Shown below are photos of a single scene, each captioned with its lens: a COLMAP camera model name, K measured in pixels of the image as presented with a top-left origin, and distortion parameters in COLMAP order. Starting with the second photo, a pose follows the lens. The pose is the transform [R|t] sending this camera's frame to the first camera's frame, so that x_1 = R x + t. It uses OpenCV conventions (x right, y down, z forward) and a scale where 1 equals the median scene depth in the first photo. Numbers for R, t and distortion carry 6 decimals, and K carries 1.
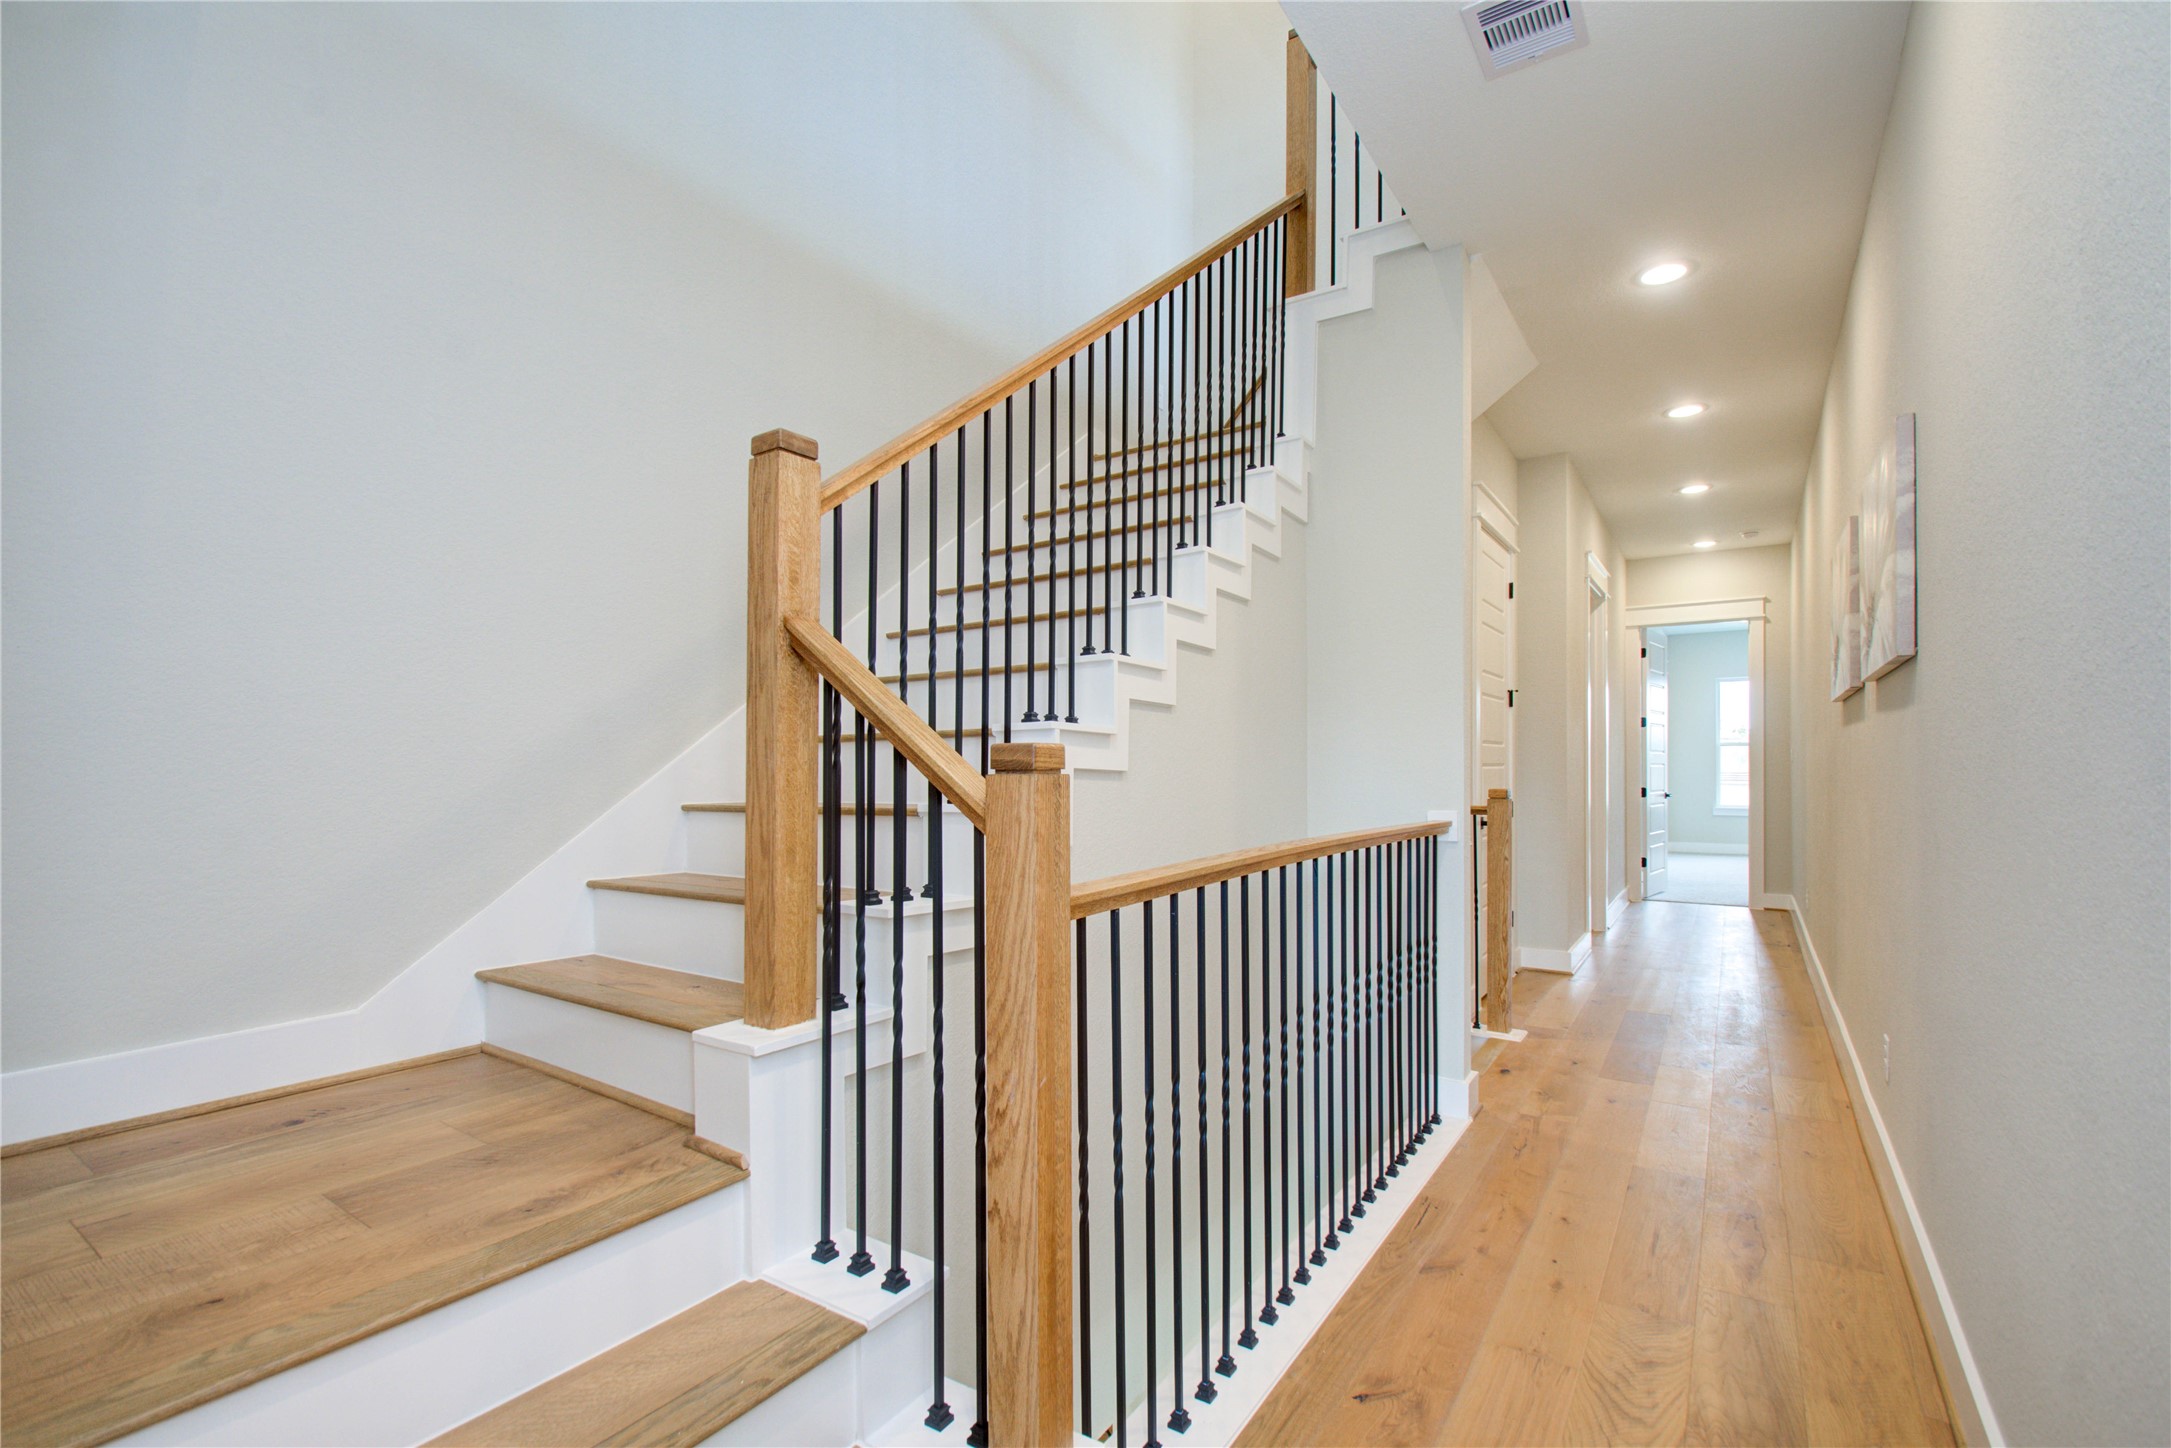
lens RADIAL K [[980.0, 0, 1070.7], [0, 980.0, 750.0], [0, 0, 1]] dist [0.019251, -0.018055]
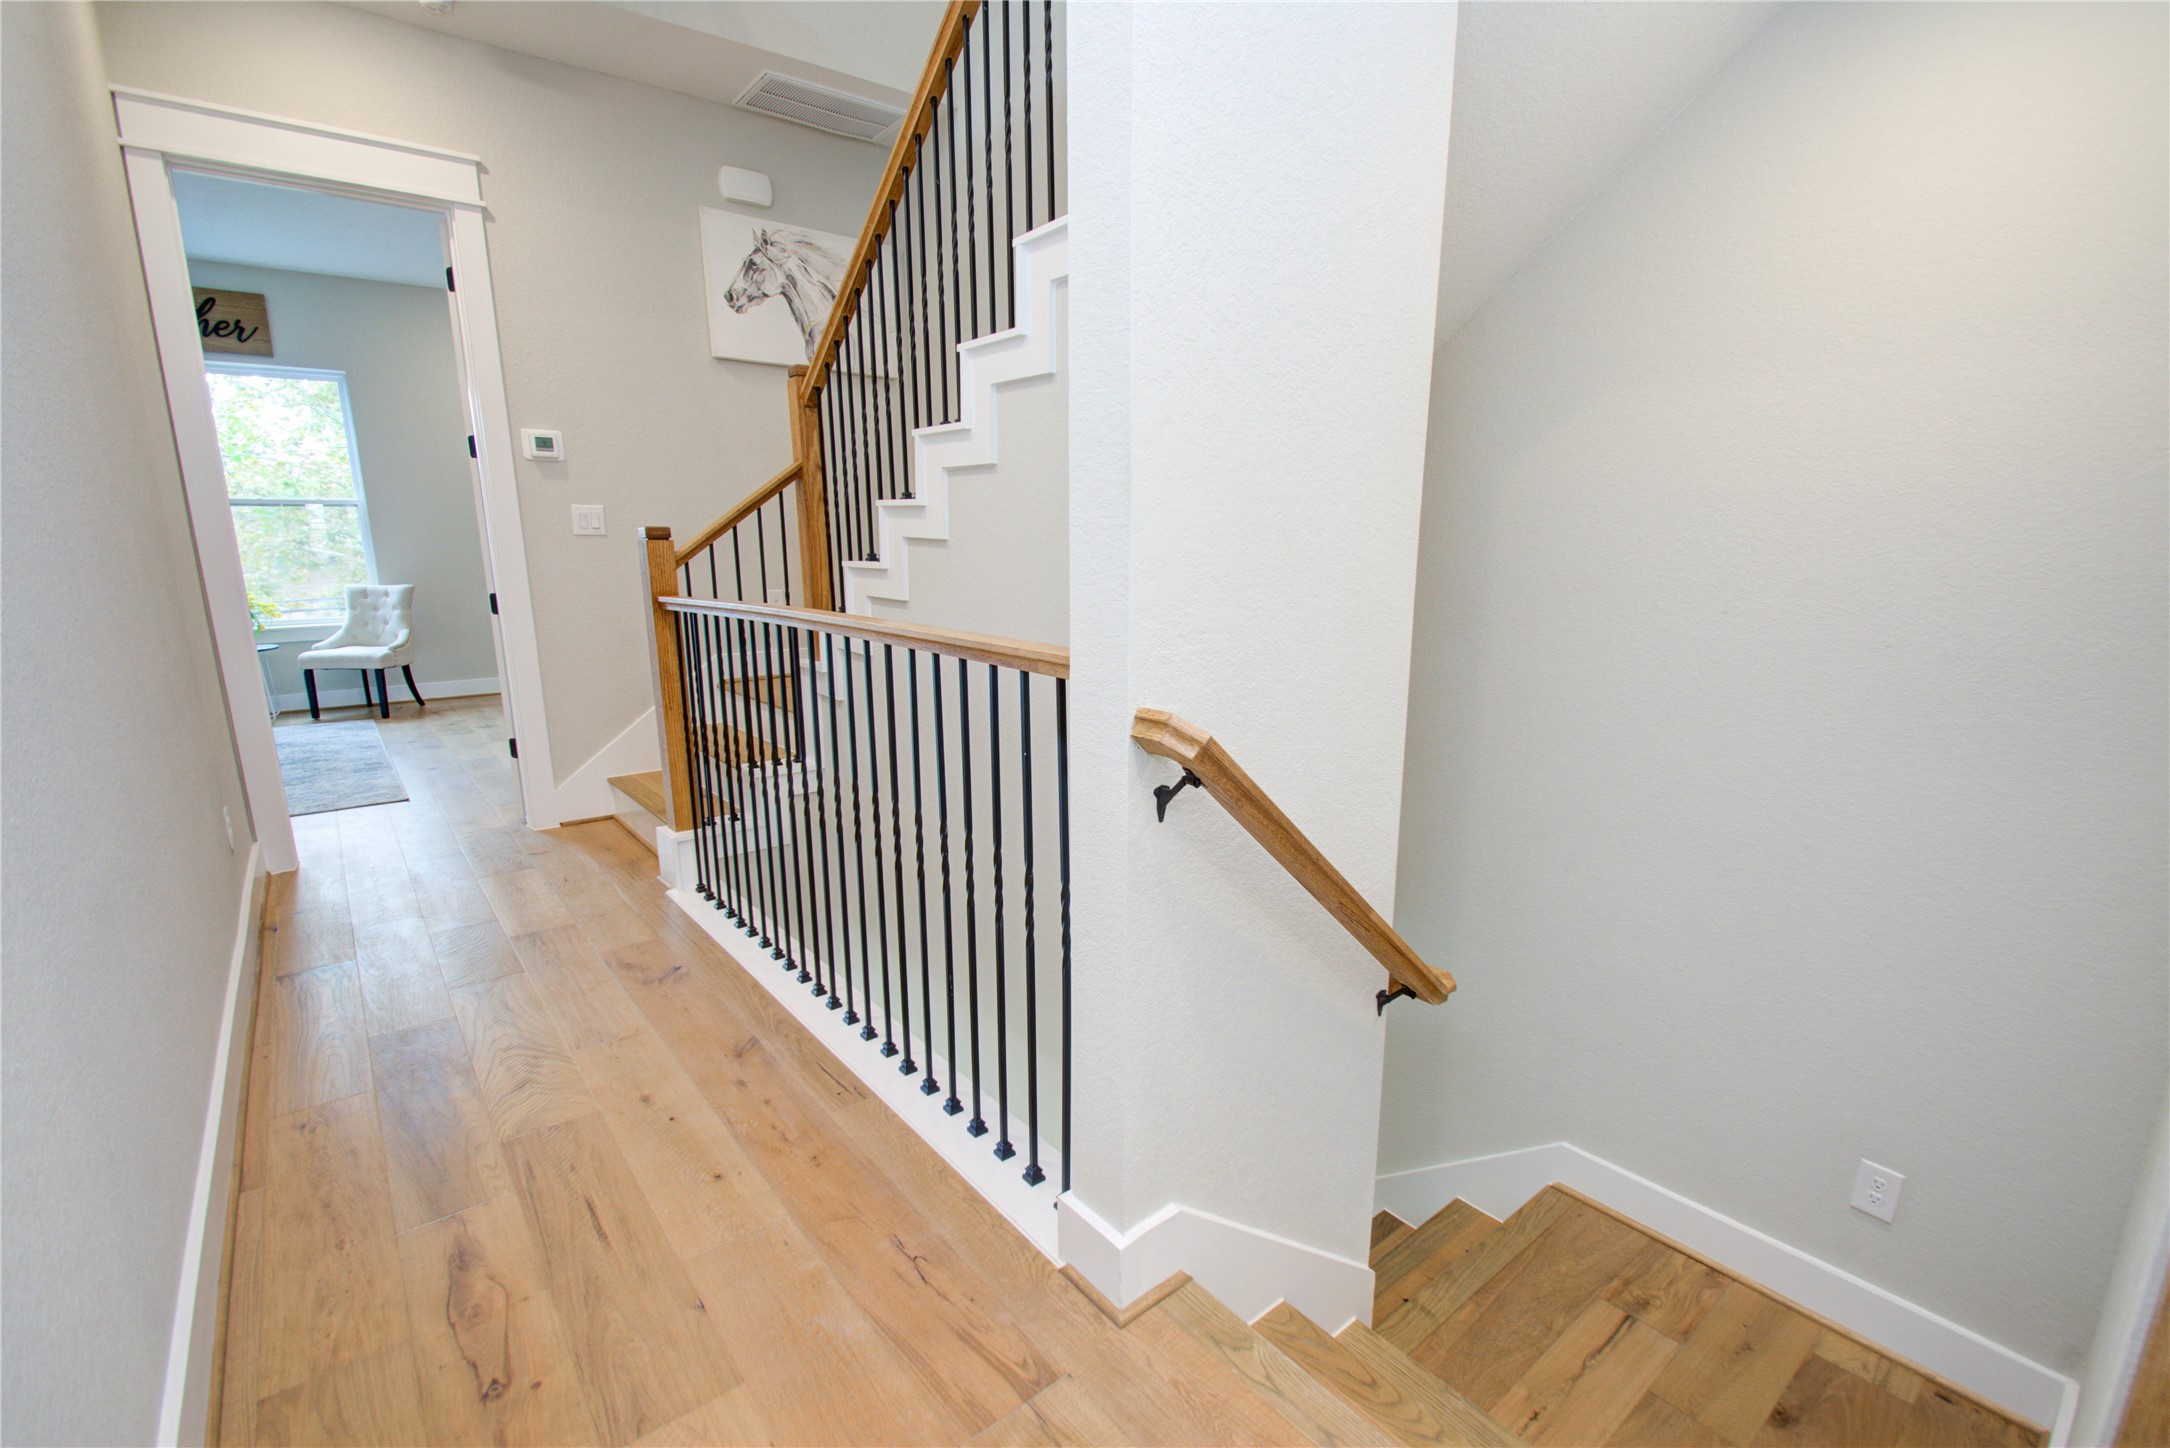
lens RADIAL K [[979.5, 0, 1070.2], [0, 979.5, 749.9], [0, 0, 1]] dist [0.019251, -0.018055]
pose [[-0.313709, 0.191720, -0.929962, 1.038531], [0.002005, 0.979535, 0.201264, 0.040061], [0.949517, 0.061273, -0.307673, 1.467563]]
